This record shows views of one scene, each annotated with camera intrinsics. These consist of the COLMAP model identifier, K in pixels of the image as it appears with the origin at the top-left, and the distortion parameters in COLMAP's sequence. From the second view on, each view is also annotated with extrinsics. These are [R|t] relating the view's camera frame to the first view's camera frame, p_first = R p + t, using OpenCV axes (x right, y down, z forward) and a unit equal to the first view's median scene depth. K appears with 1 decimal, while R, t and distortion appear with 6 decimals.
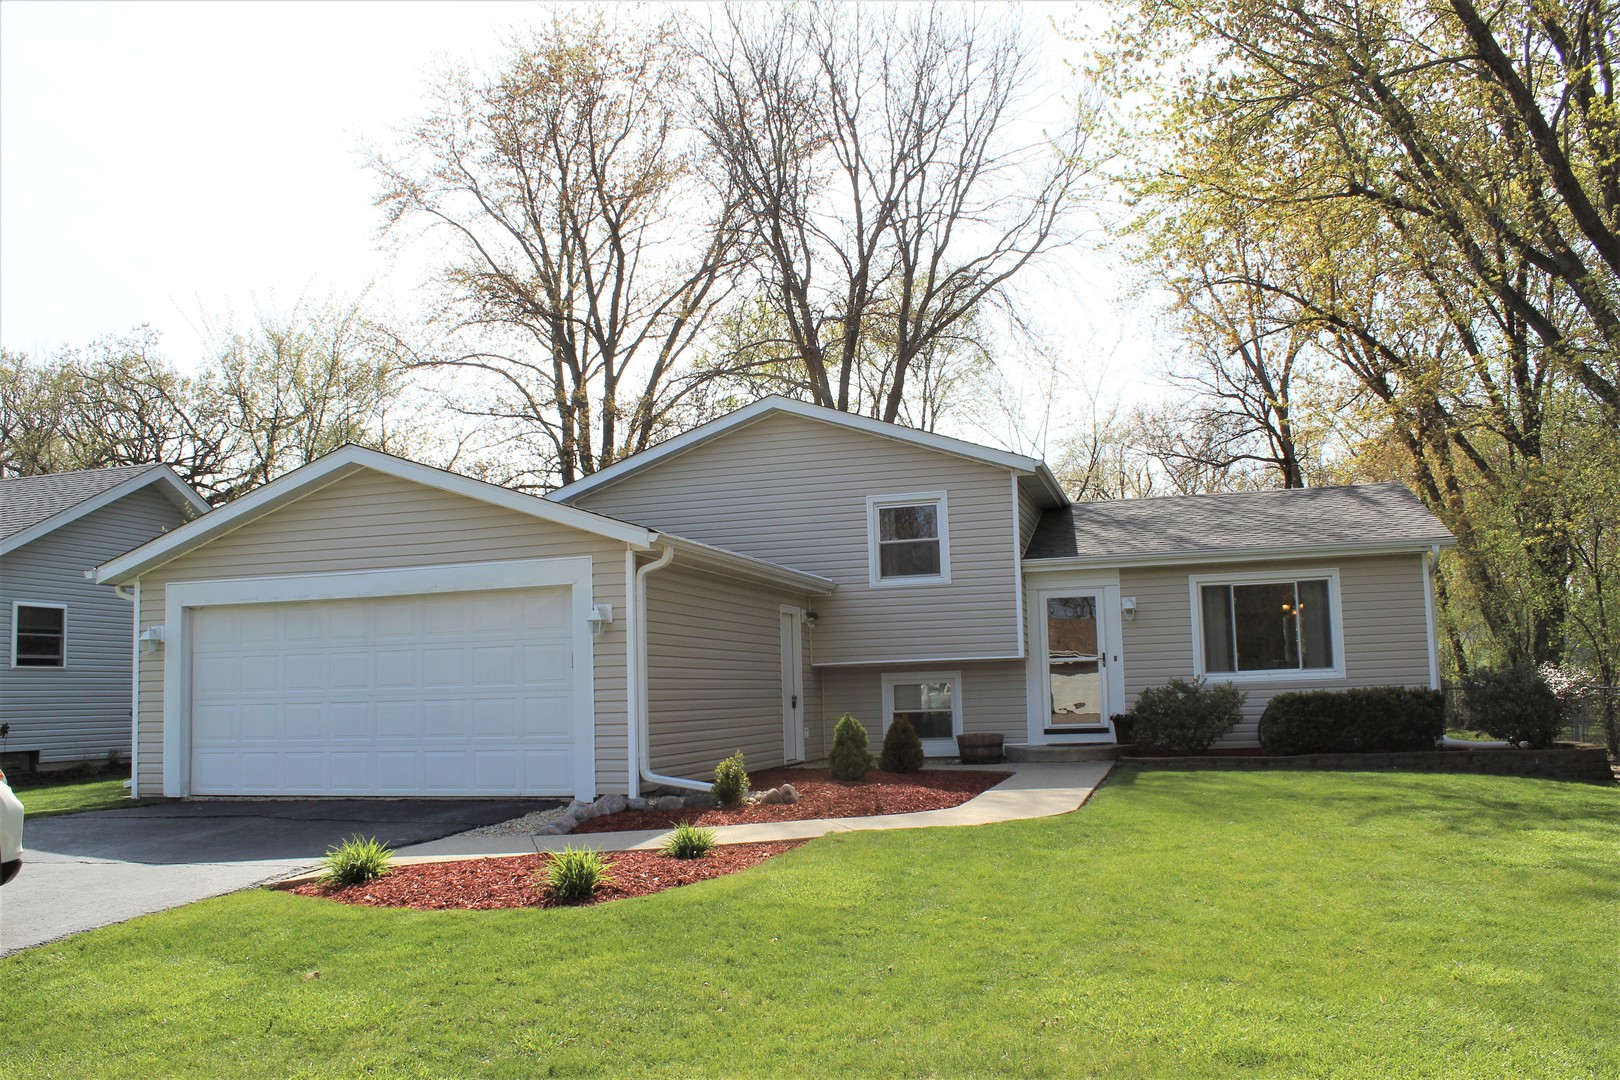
lens RADIAL K [[1351.7, 0, 804.3], [0, 1351.7, 542.1], [0, 0, 1]] dist [-0.163101, 0.144219]
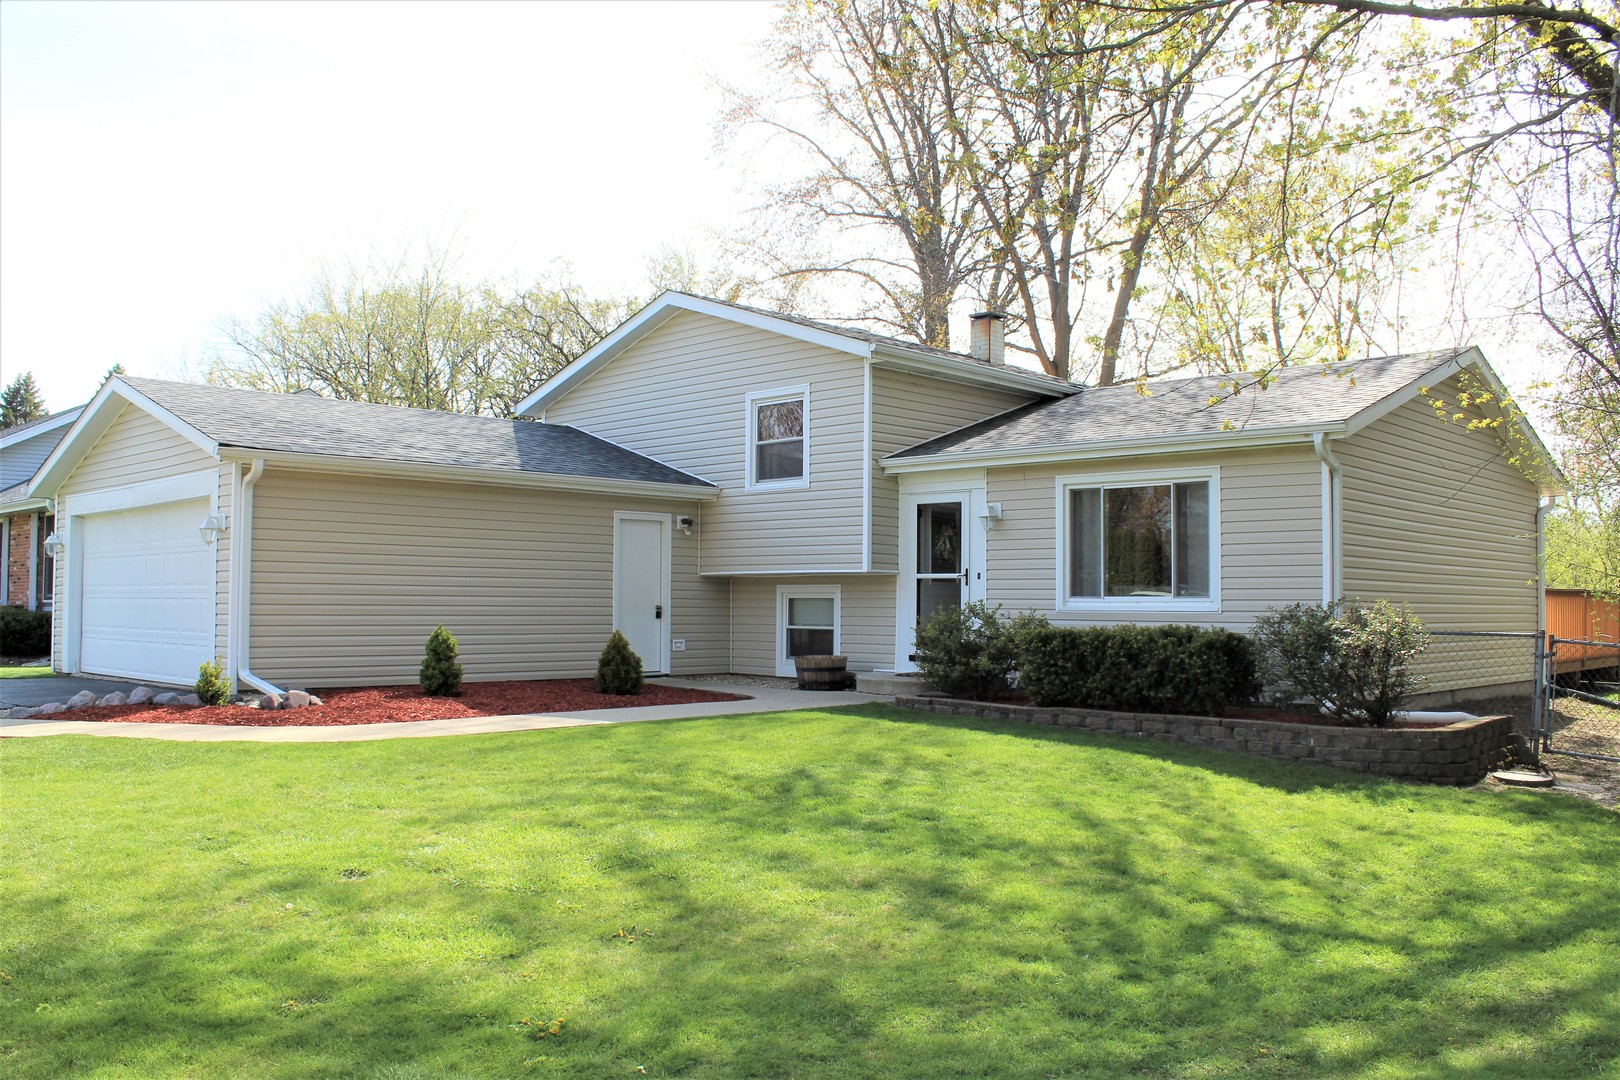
lens RADIAL K [[1351.7, 0, 804.3], [0, 1351.7, 542.1], [0, 0, 1]] dist [-0.163101, 0.144219]
pose [[0.880010, 0.011993, -0.474803, 0.536028], [0.023427, 0.997368, 0.068613, 0.005503], [0.474376, -0.071503, 0.877414, 0.209887]]
